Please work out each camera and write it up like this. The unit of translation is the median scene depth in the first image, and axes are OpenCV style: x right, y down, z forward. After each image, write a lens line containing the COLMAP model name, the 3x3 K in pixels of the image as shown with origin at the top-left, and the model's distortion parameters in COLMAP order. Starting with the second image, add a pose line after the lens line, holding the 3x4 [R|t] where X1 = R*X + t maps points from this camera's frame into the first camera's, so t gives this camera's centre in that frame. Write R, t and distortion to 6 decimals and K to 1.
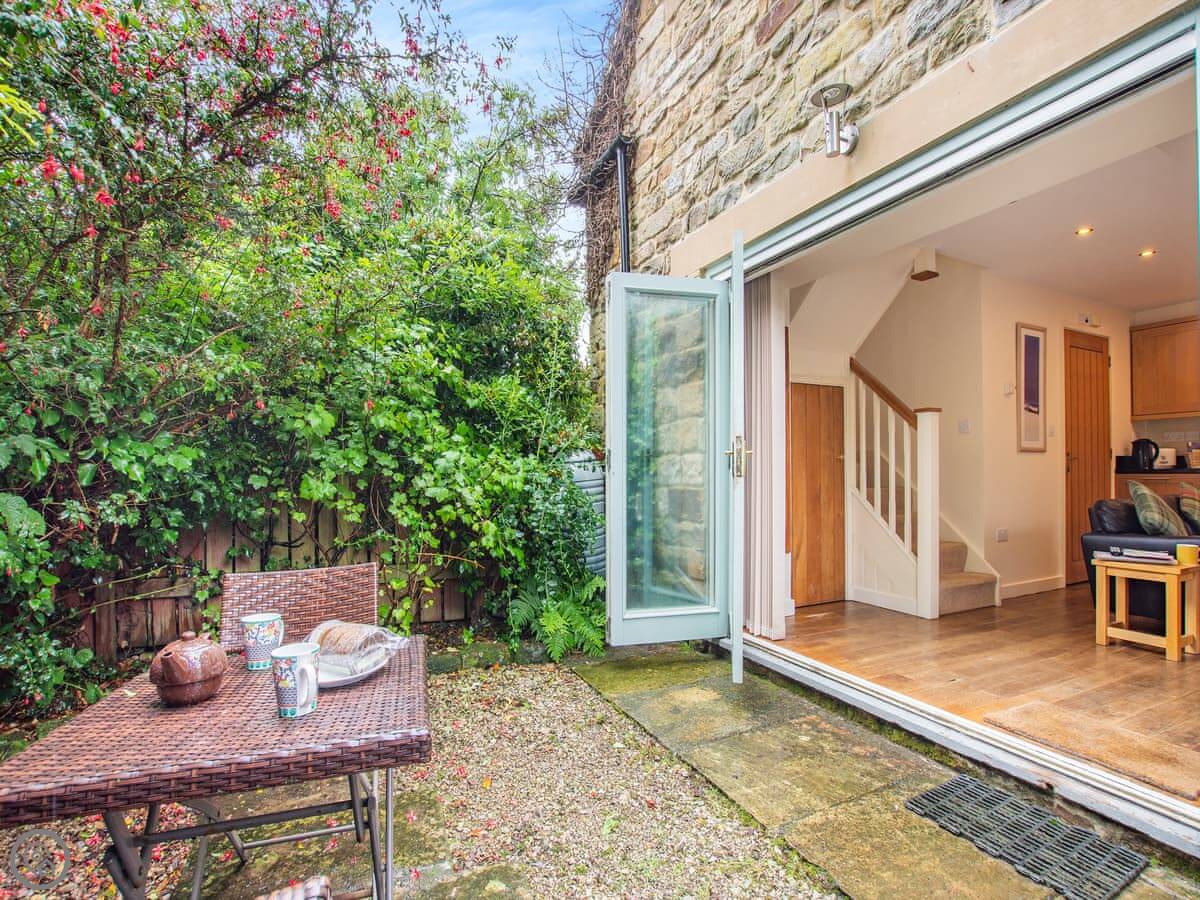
lens RADIAL K [[522.8, 0, 611.8], [0, 522.8, 451.2], [0, 0, 1]] dist [0.011394, -0.004329]
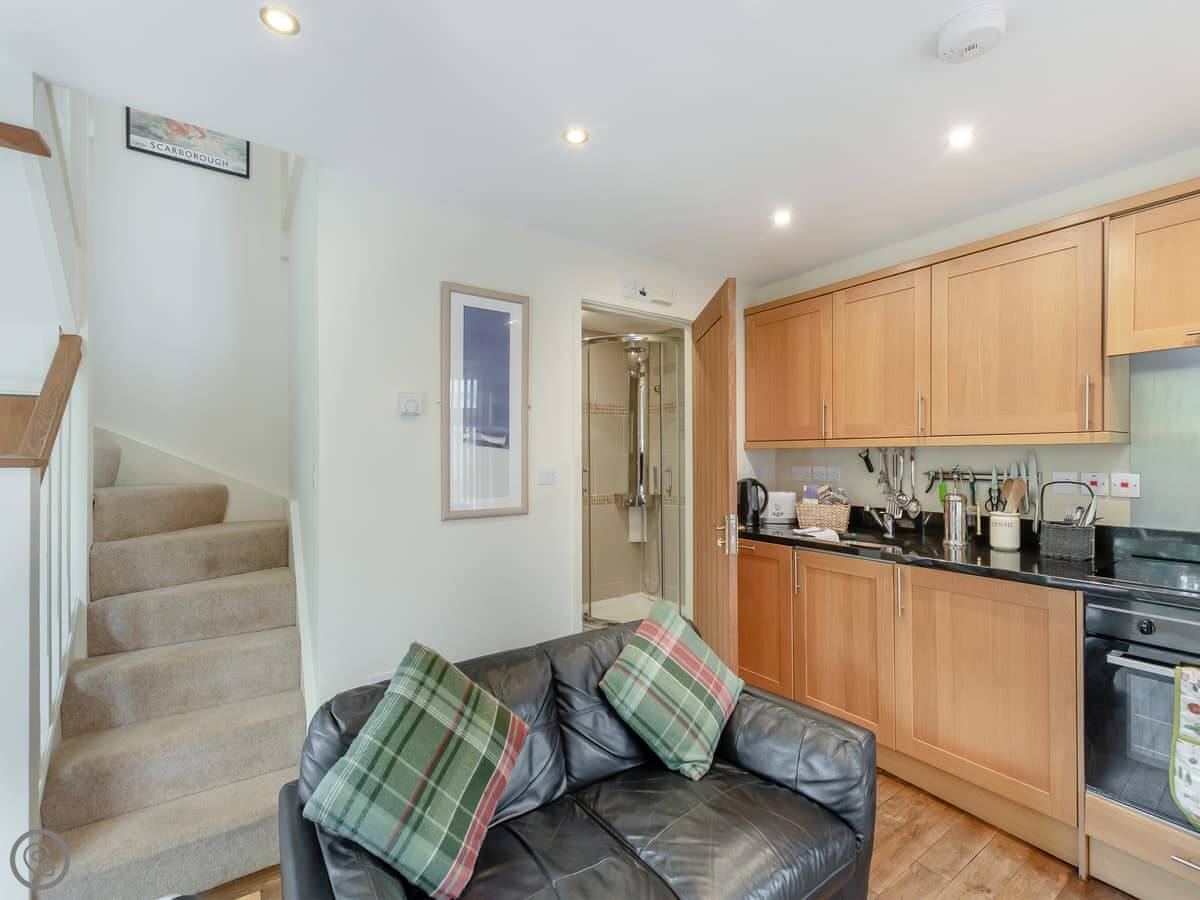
lens RADIAL K [[522.8, 0, 578.6], [0, 522.8, 457.5], [0, 0, 1]] dist [0.011394, -0.004329]
pose [[0.990118, -0.006995, 0.140061, 0.758221], [0.003789, 0.999725, 0.023139, -0.069621], [-0.140185, -0.022380, 0.989872, 0.406940]]
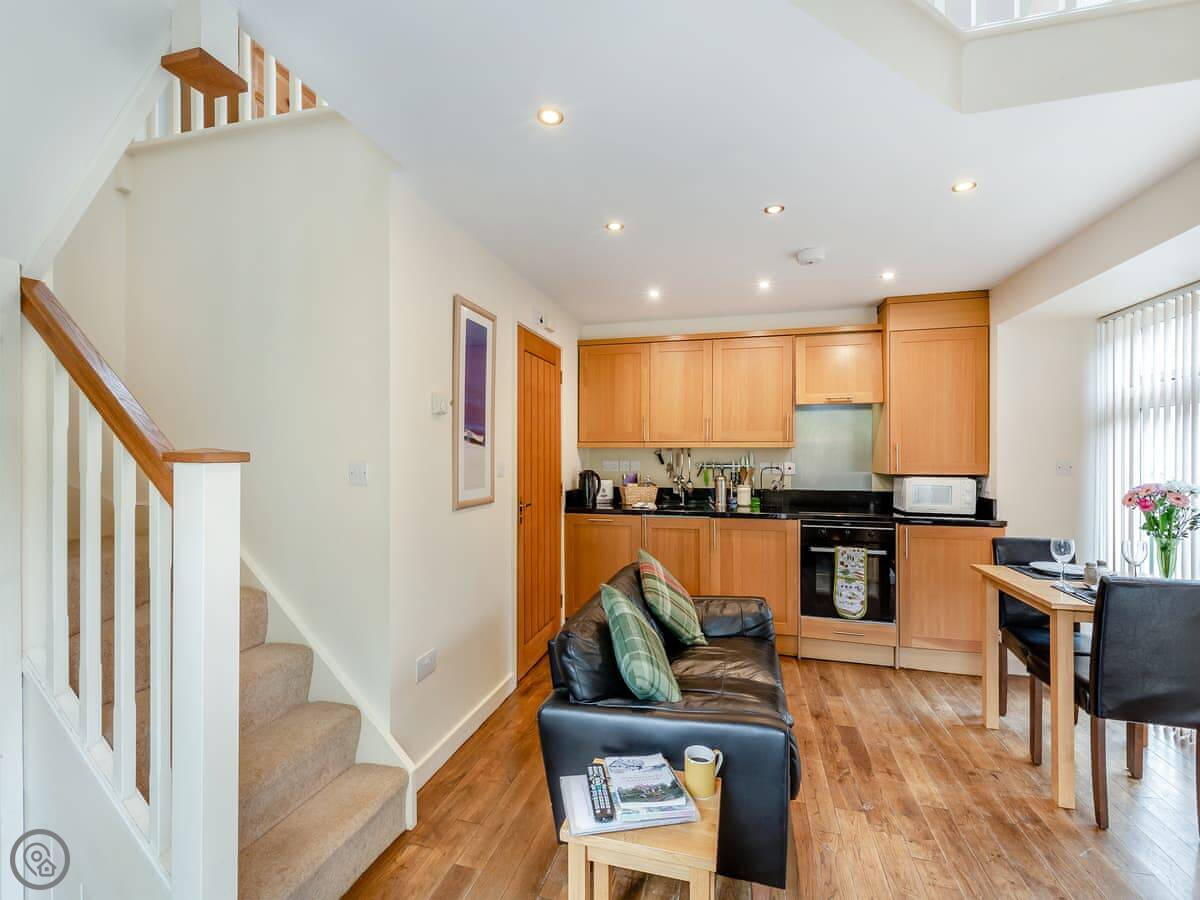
lens RADIAL K [[522.8, 0, 601.8], [0, 522.8, 457.3], [0, 0, 1]] dist [0.011394, -0.004329]
pose [[0.661868, -0.008365, 0.749574, 0.399590], [-0.013348, 0.999648, 0.022942, -0.068966], [-0.749502, -0.025190, 0.661523, 0.437940]]
